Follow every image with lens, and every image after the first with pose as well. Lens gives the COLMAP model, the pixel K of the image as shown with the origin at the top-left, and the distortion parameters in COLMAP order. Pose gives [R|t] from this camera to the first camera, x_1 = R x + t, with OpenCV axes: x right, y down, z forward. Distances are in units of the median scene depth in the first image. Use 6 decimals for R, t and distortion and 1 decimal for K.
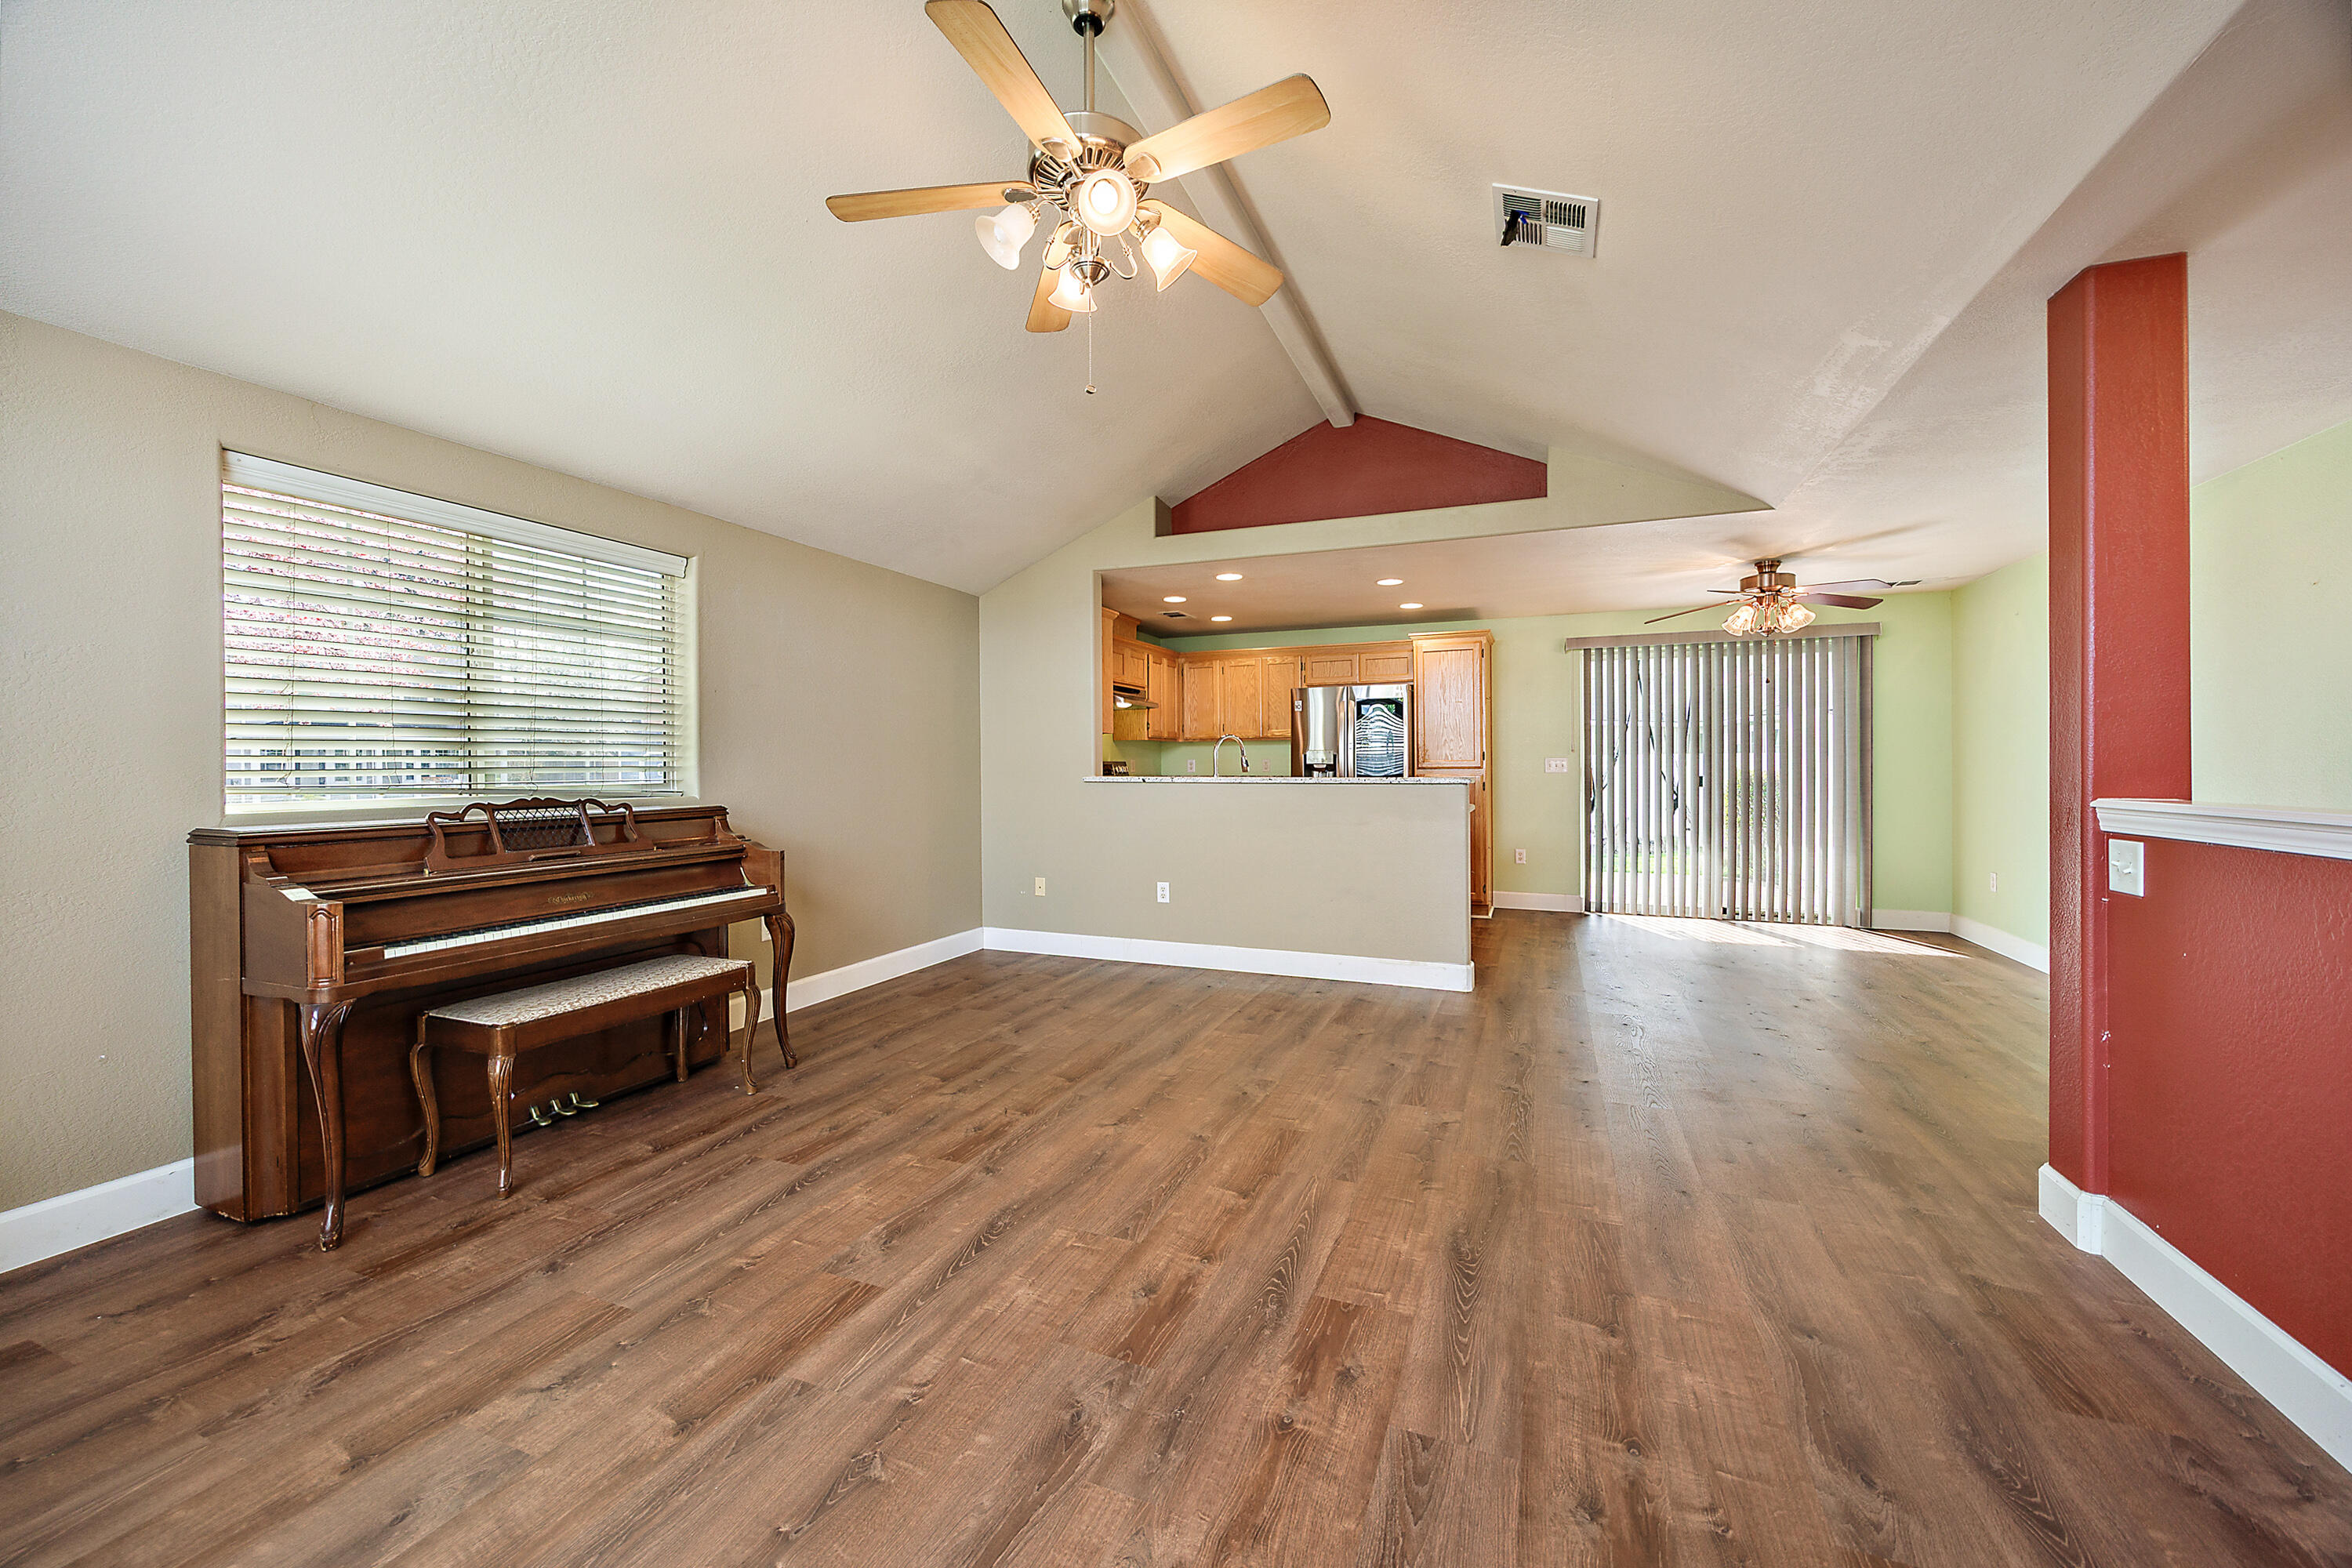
lens RADIAL K [[901.3, 0, 1179.5], [0, 901.3, 764.4], [0, 0, 1]] dist [-0.001091, -0.000364]
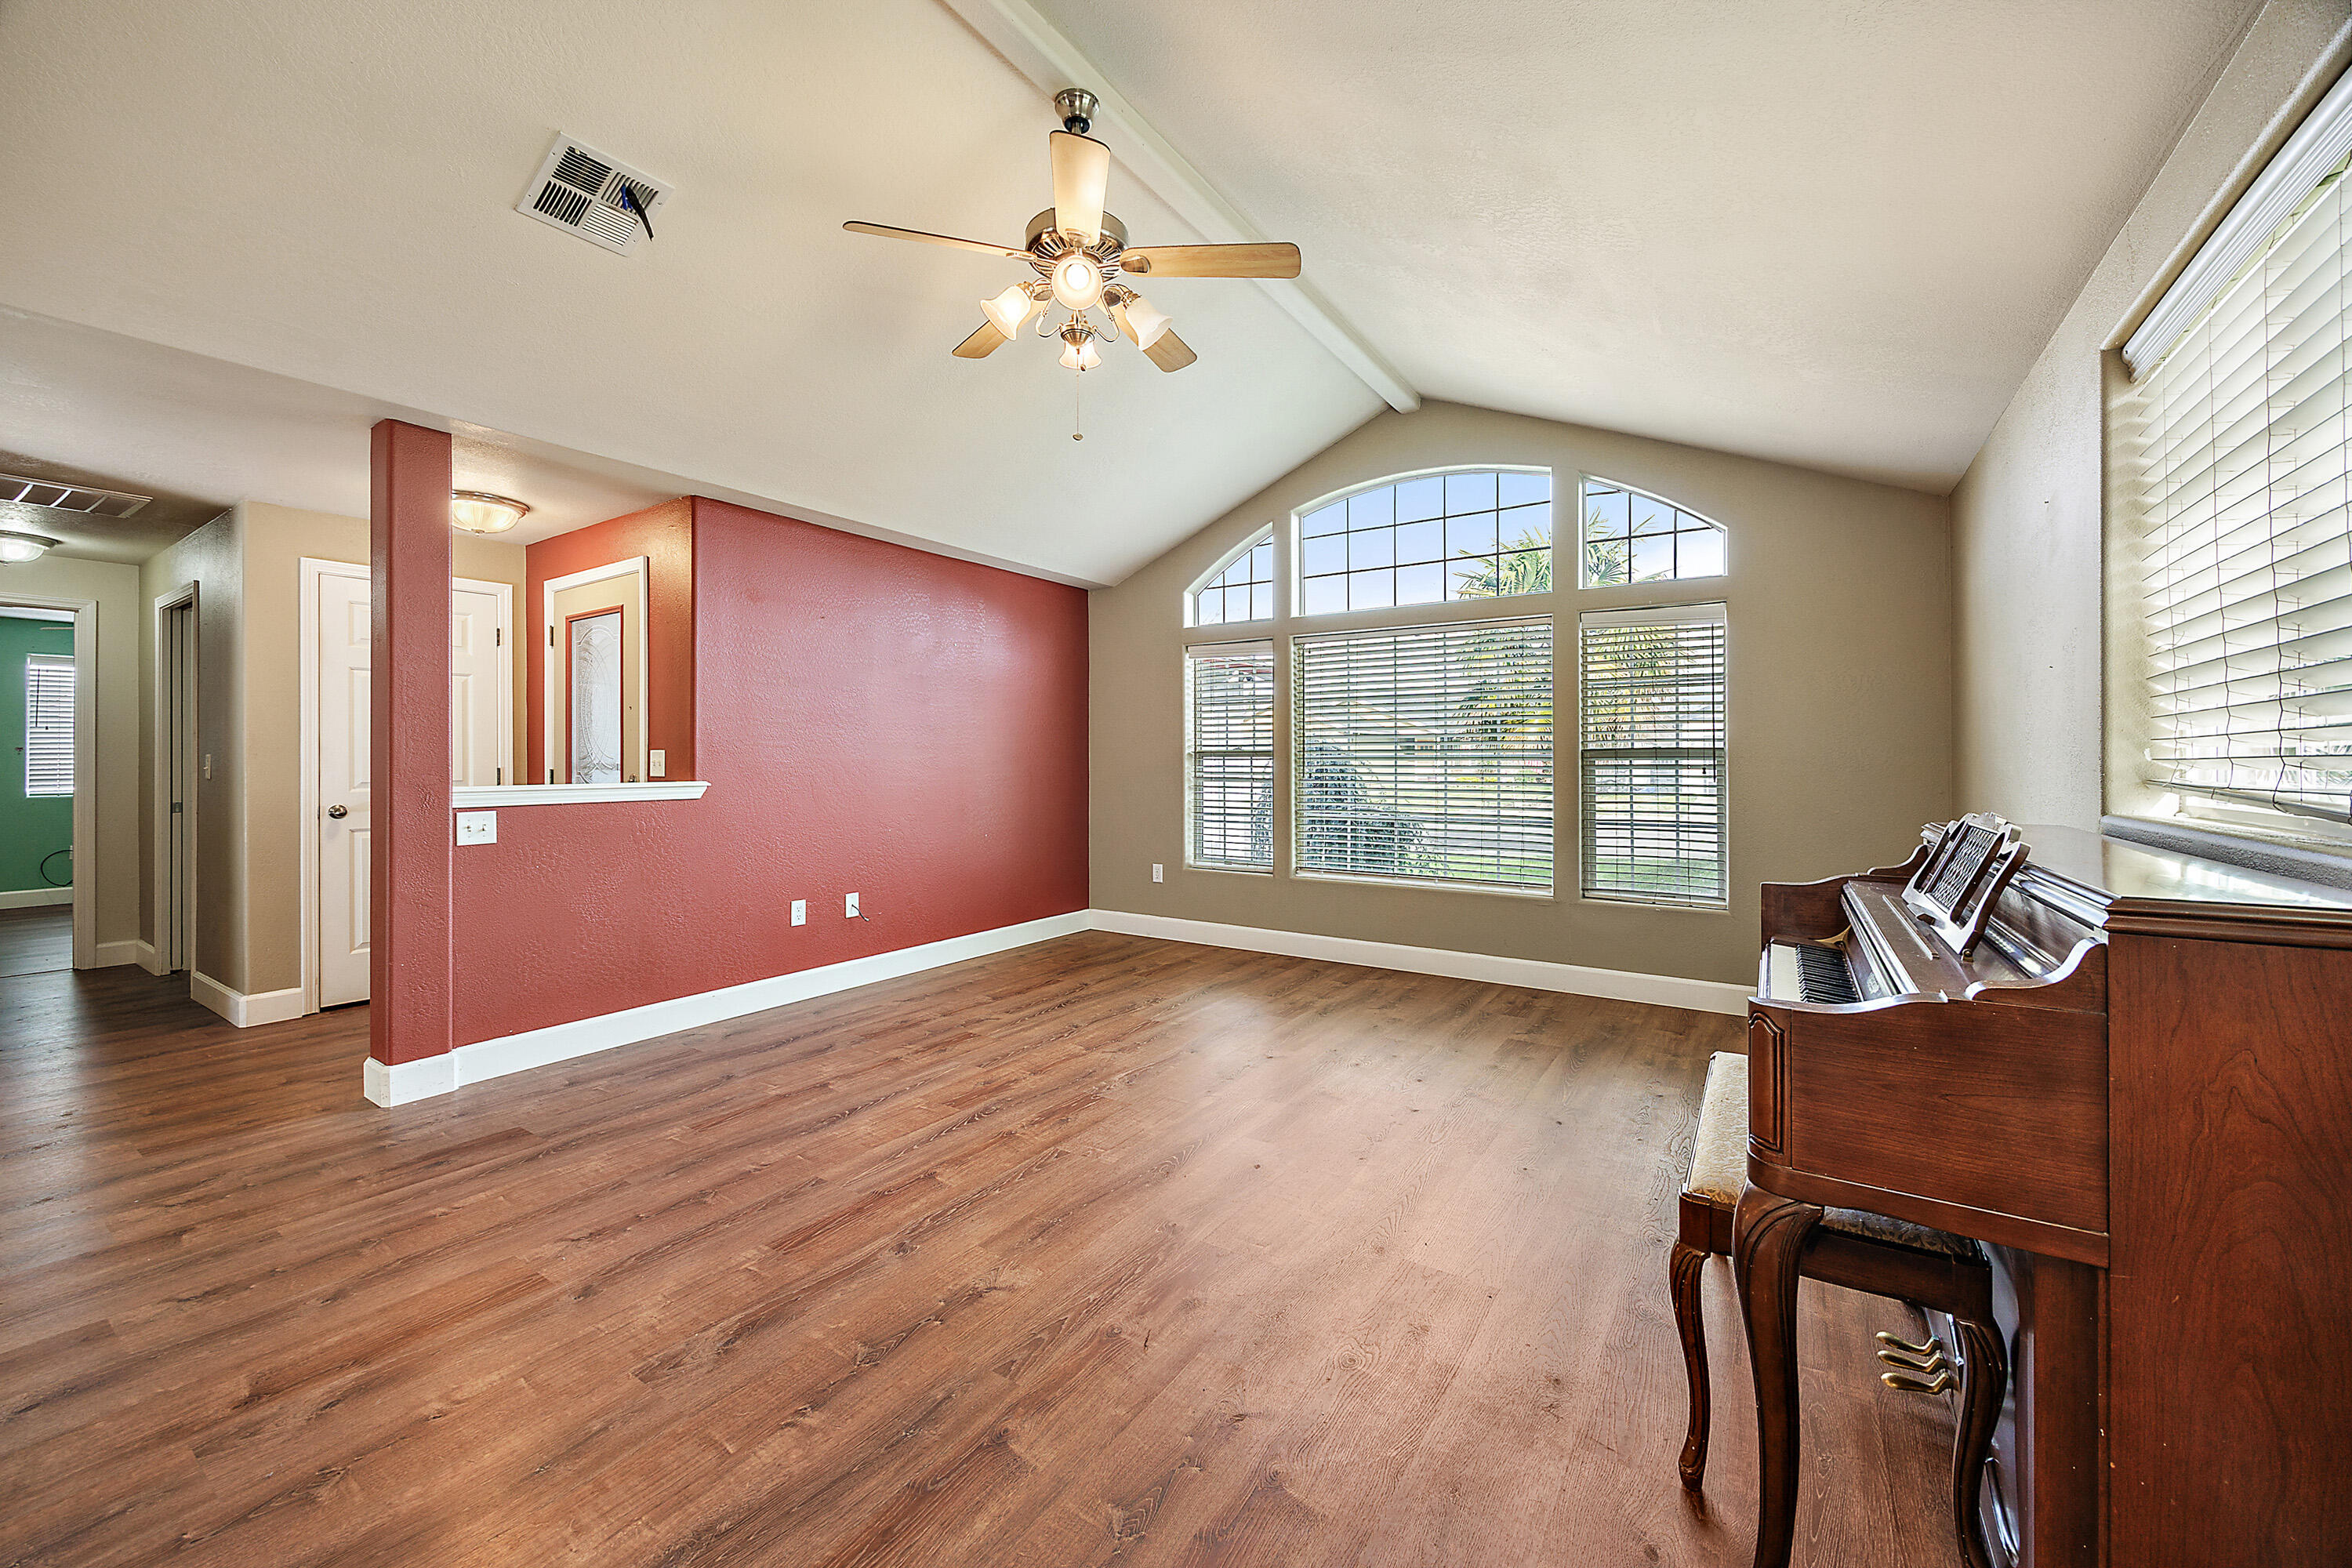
lens RADIAL K [[901.3, 0, 1178.7], [0, 901.3, 754.1], [0, 0, 1]] dist [-0.001091, -0.000364]
pose [[-0.980235, 0.009198, 0.197622, -0.298080], [0.007569, 0.999931, -0.008999, 0.002648], [-0.197691, -0.007325, -0.980237, 1.402591]]
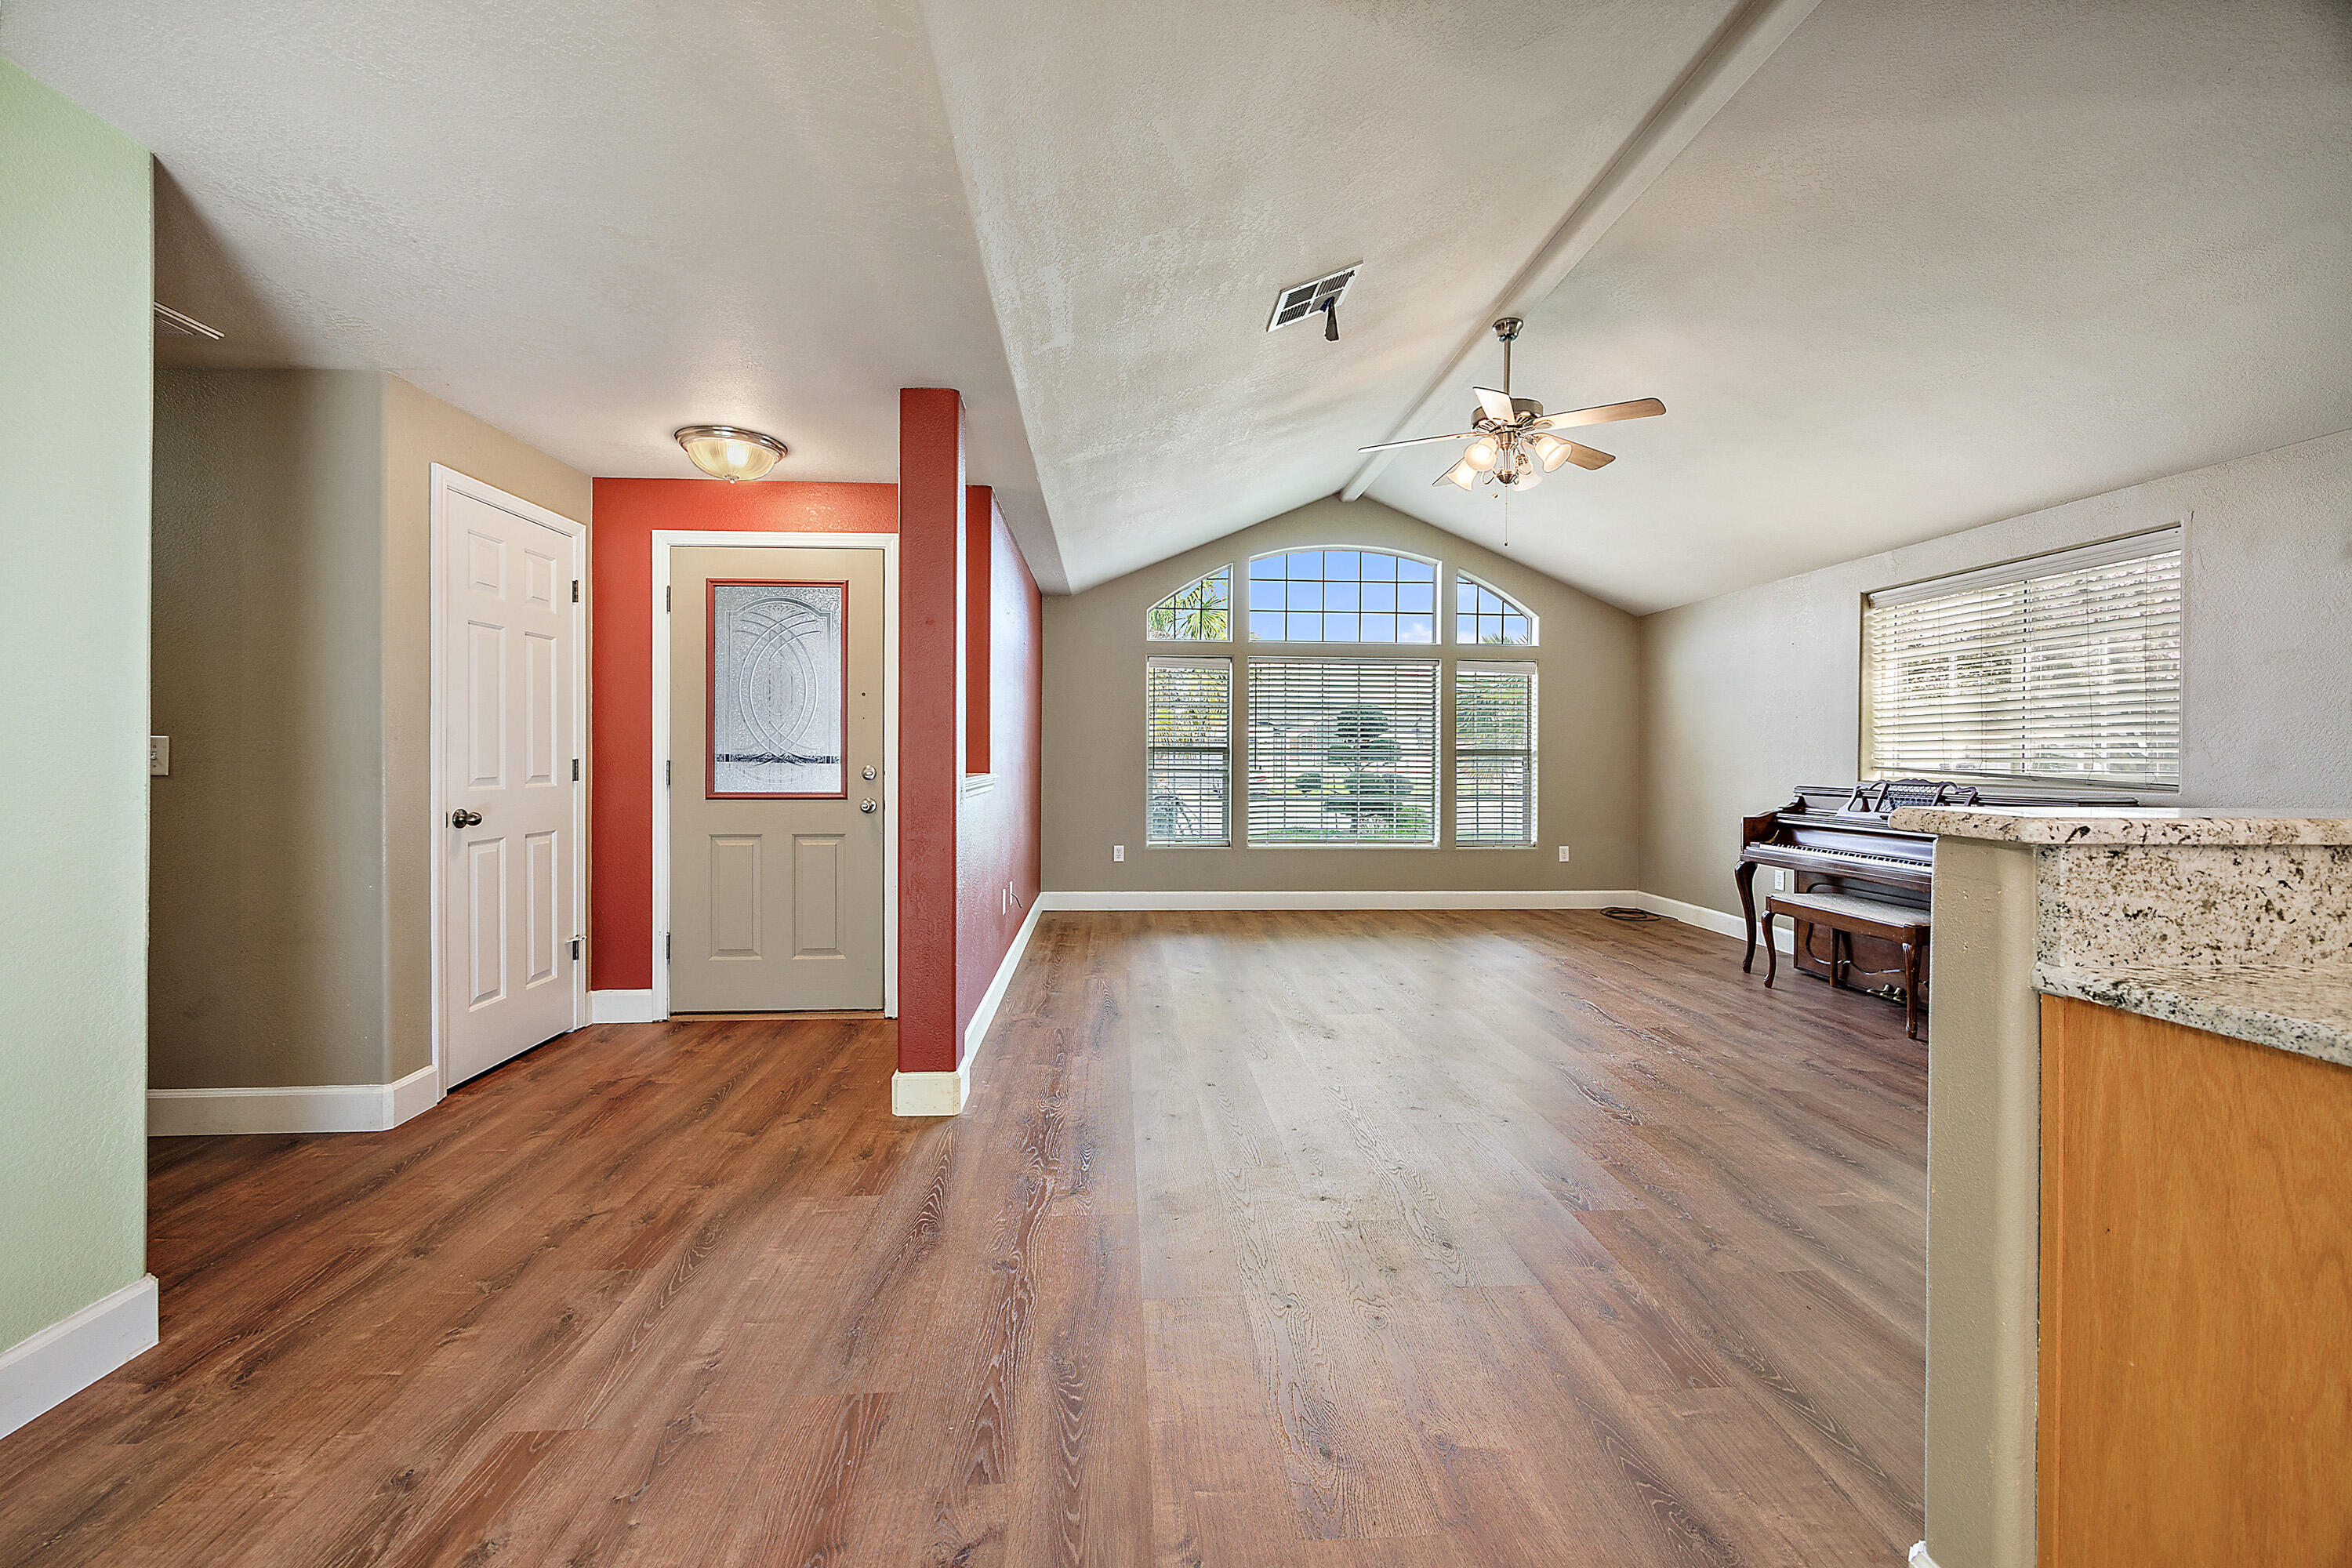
lens RADIAL K [[901.3, 0, 1172.1], [0, 901.3, 755.6], [0, 0, 1]] dist [-0.001091, -0.000364]
pose [[-0.901095, 0.000772, -0.433620, 0.838470], [0.000092, 0.999999, 0.001589, -0.001443], [0.433621, 0.001392, -0.901094, 1.535445]]
